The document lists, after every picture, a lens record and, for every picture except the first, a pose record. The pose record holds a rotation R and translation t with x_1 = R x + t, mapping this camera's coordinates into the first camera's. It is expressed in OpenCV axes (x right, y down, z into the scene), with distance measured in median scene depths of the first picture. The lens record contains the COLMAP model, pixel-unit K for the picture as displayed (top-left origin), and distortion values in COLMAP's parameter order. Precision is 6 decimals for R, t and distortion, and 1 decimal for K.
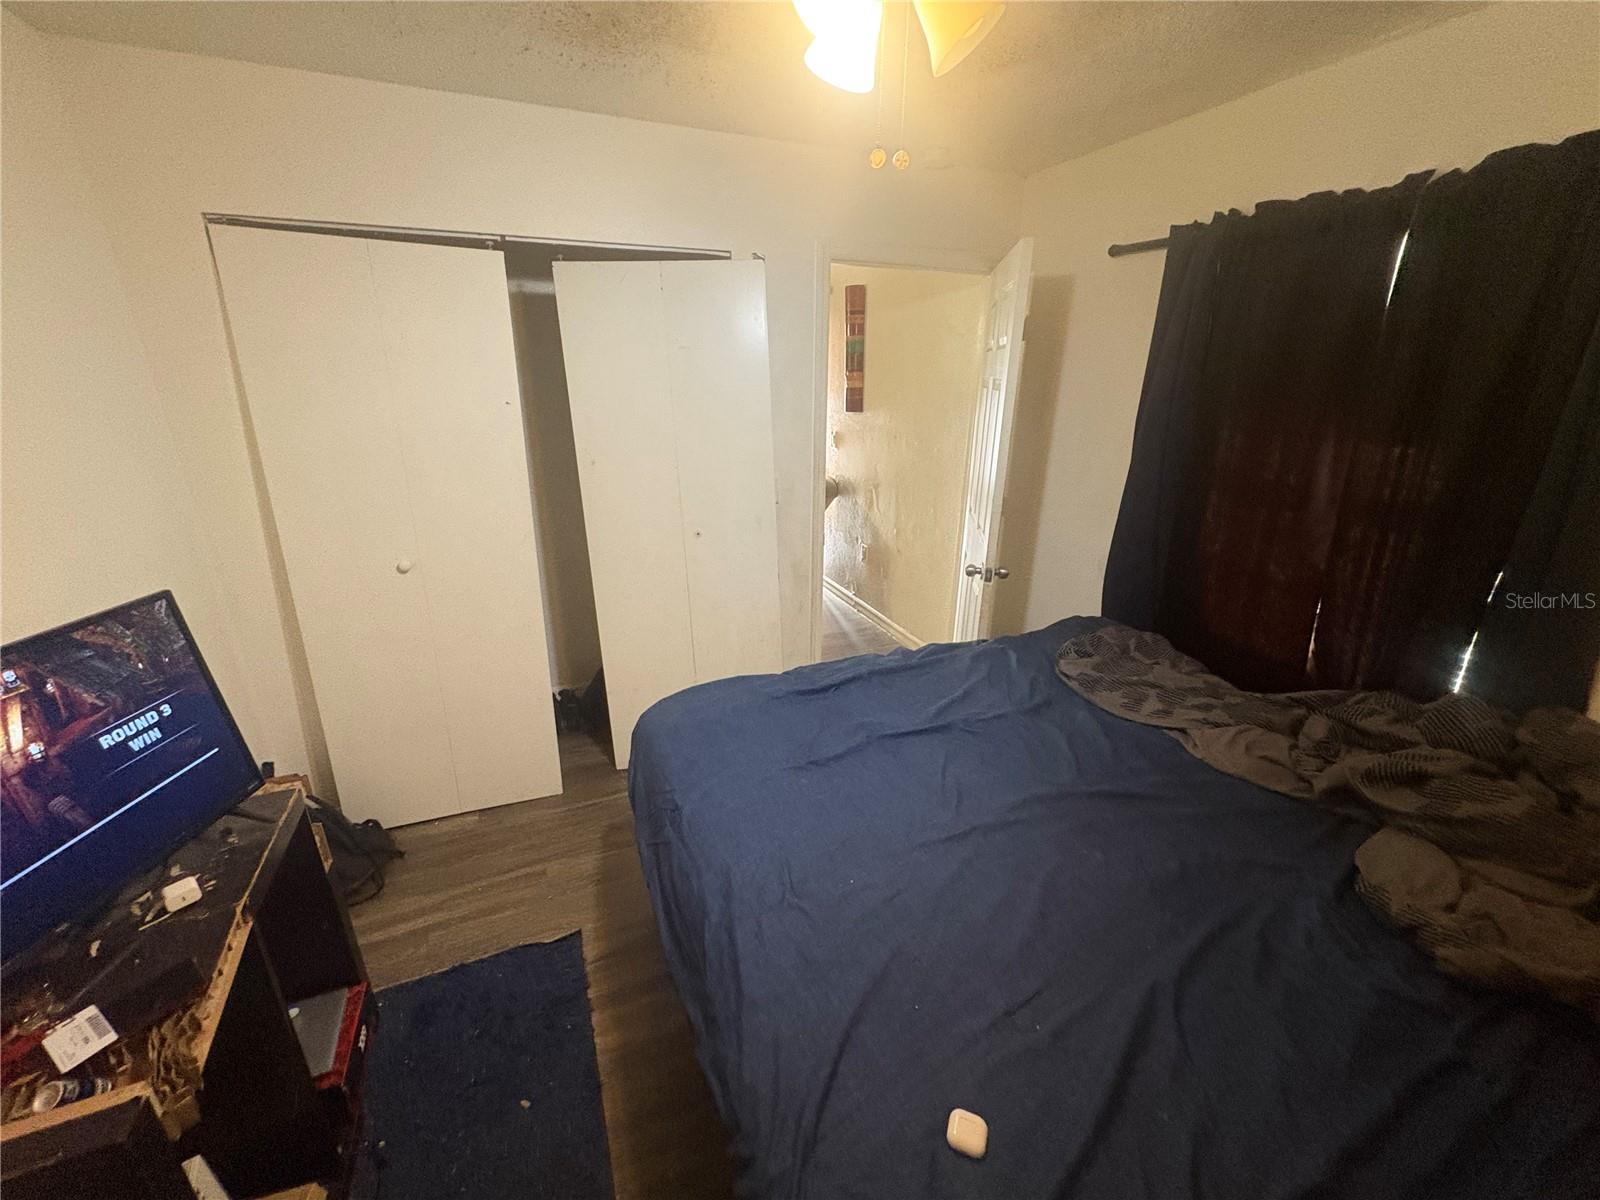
lens RADIAL K [[634.2, 0, 800.1], [0, 634.2, 599.3], [0, 0, 1]] dist [-0.002288, 0.000238]
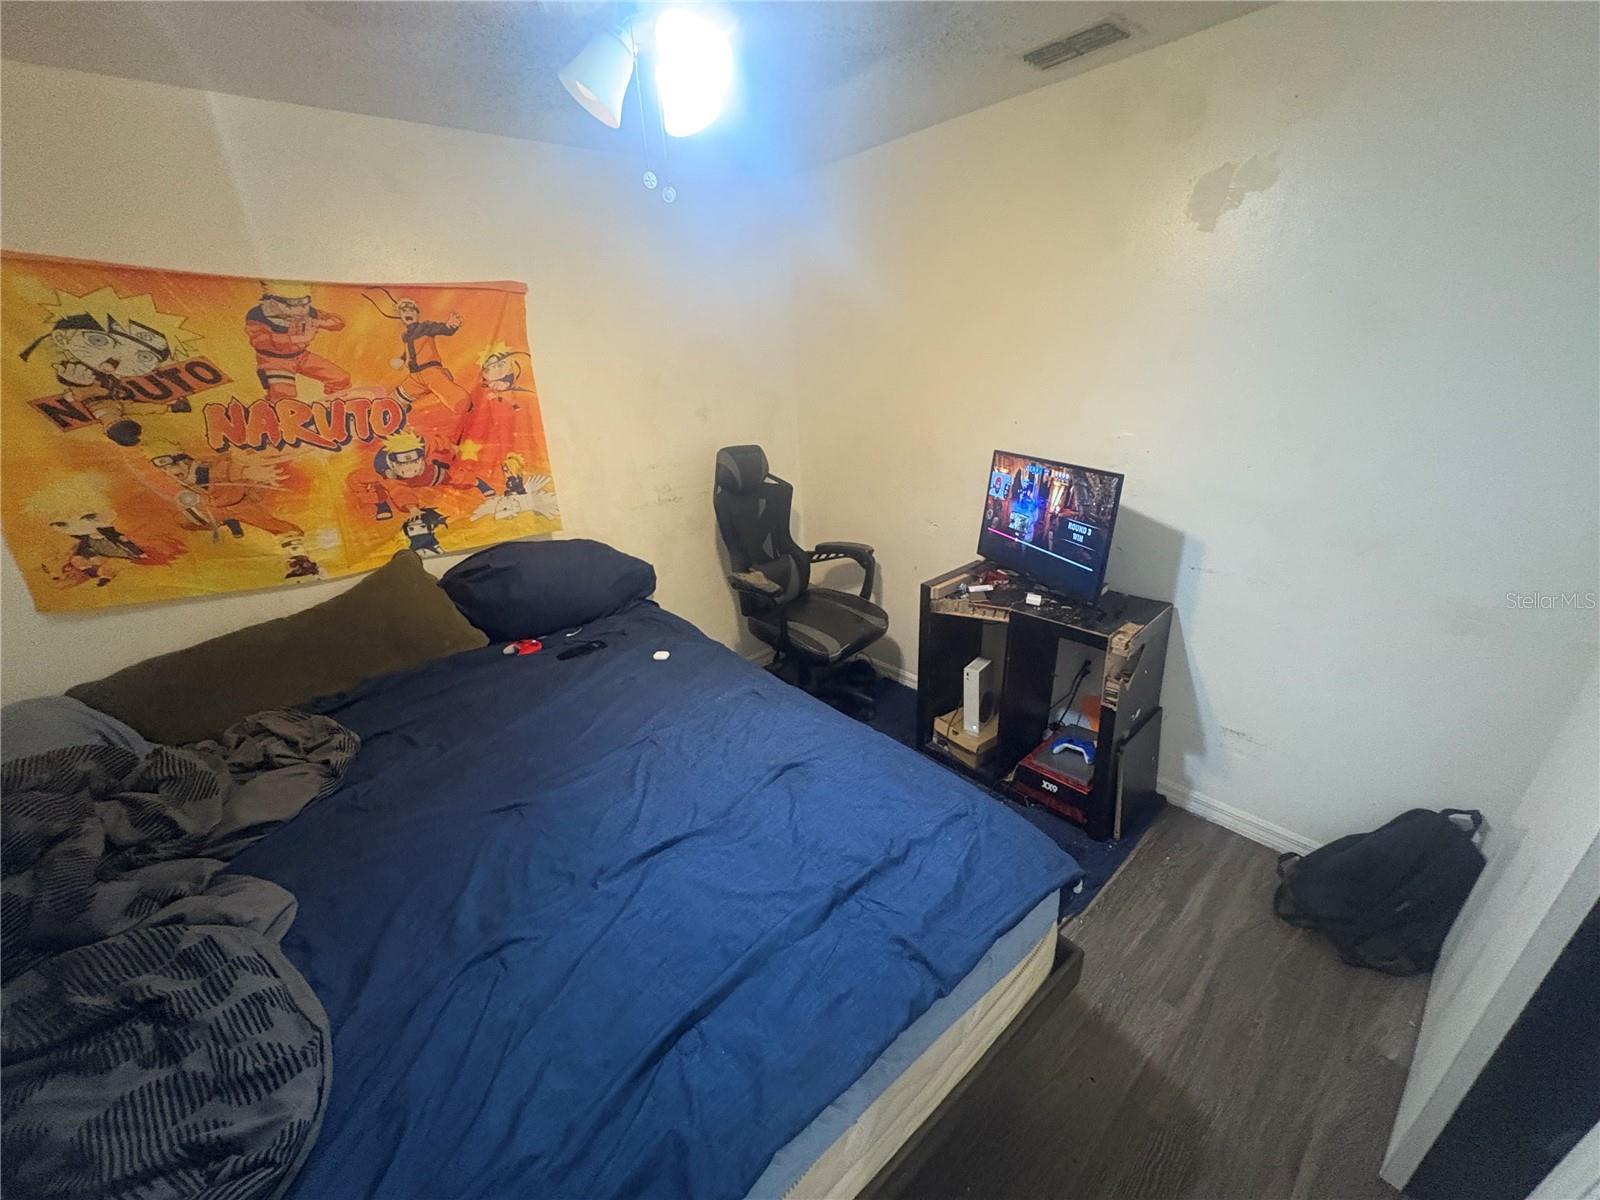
lens RADIAL K [[634.2, 0, 800.9], [0, 634.2, 599.5], [0, 0, 1]] dist [-0.002288, 0.000238]
pose [[-0.949272, 0.160545, -0.270385, 0.304491], [-0.054703, 0.762428, 0.644756, -0.839554], [0.309661, 0.626840, -0.714970, 2.282720]]
